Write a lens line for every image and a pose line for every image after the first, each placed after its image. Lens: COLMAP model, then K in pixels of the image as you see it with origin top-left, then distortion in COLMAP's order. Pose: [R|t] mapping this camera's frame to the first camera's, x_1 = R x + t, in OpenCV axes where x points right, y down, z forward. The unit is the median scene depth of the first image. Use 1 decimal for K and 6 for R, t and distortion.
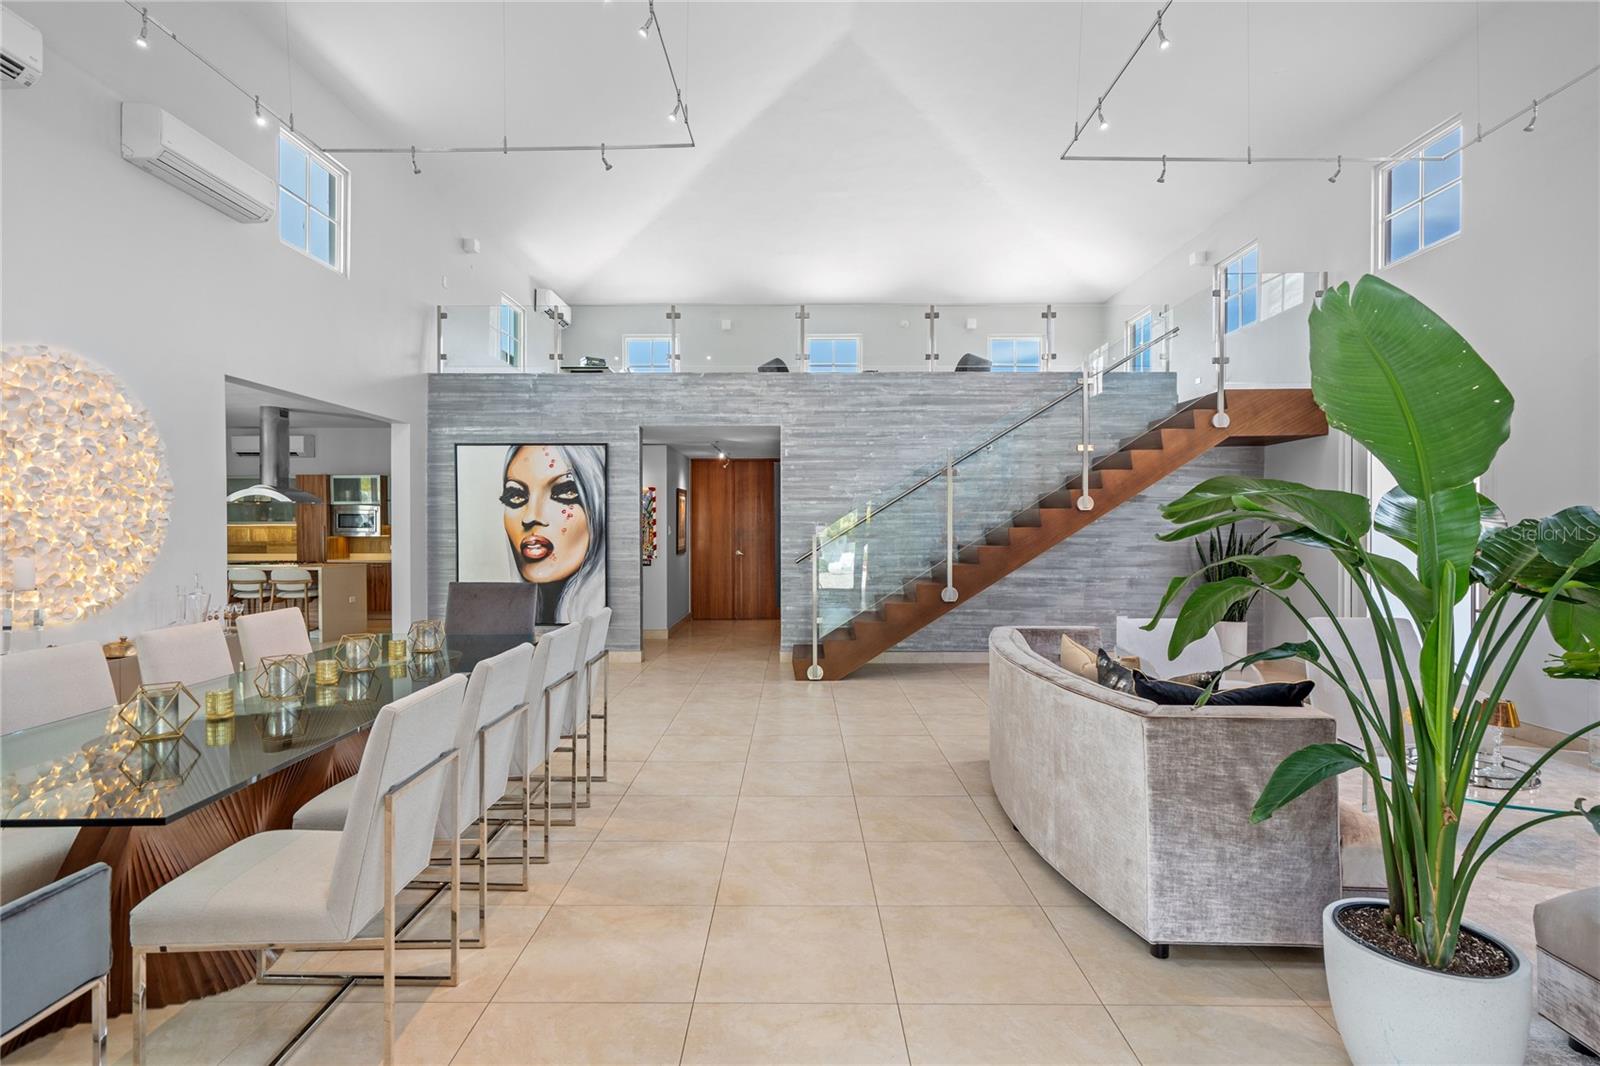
lens RADIAL K [[812.5, 0, 800.0], [0, 812.5, 533.0], [0, 0, 1]] dist [-0.000060, 0.000008]
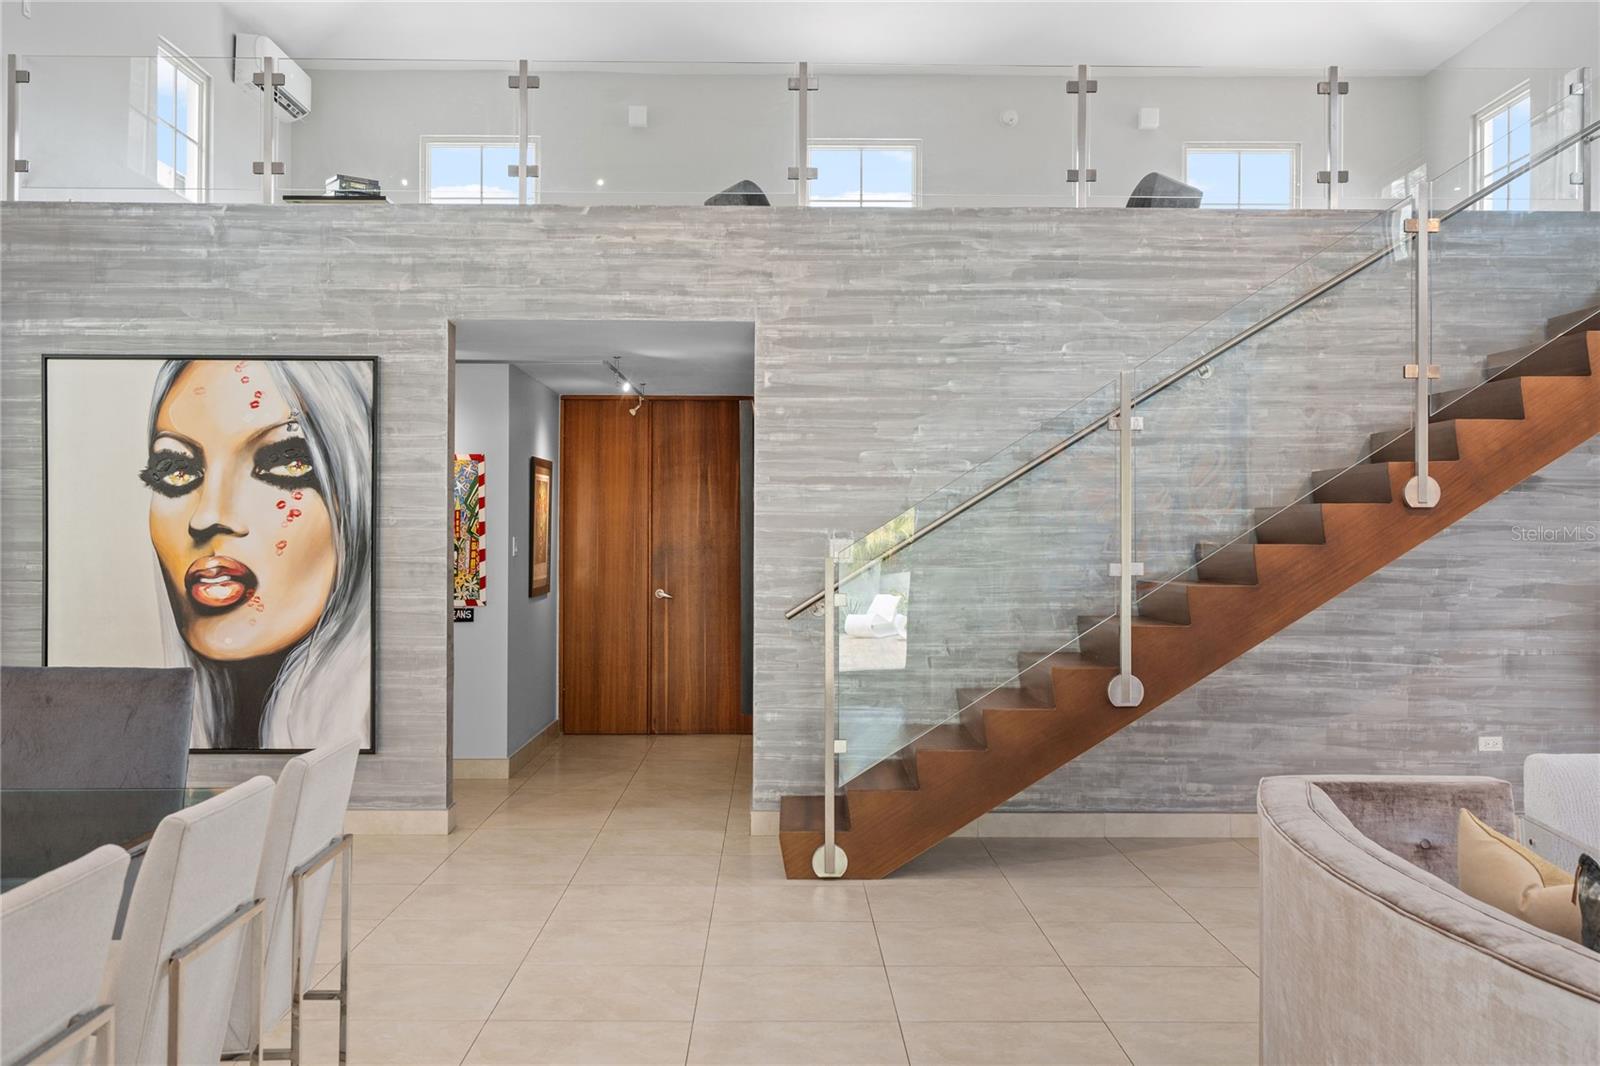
lens RADIAL K [[1542.6, 0, 800.0], [0, 1542.6, 533.0], [0, 0, 1]] dist [0.002255, -0.002375]
pose [[0.999854, 0.005010, 0.016342, -0.011951], [-0.004827, 0.999926, -0.011209, -0.001982], [-0.016397, 0.011129, 0.999804, 0.124461]]
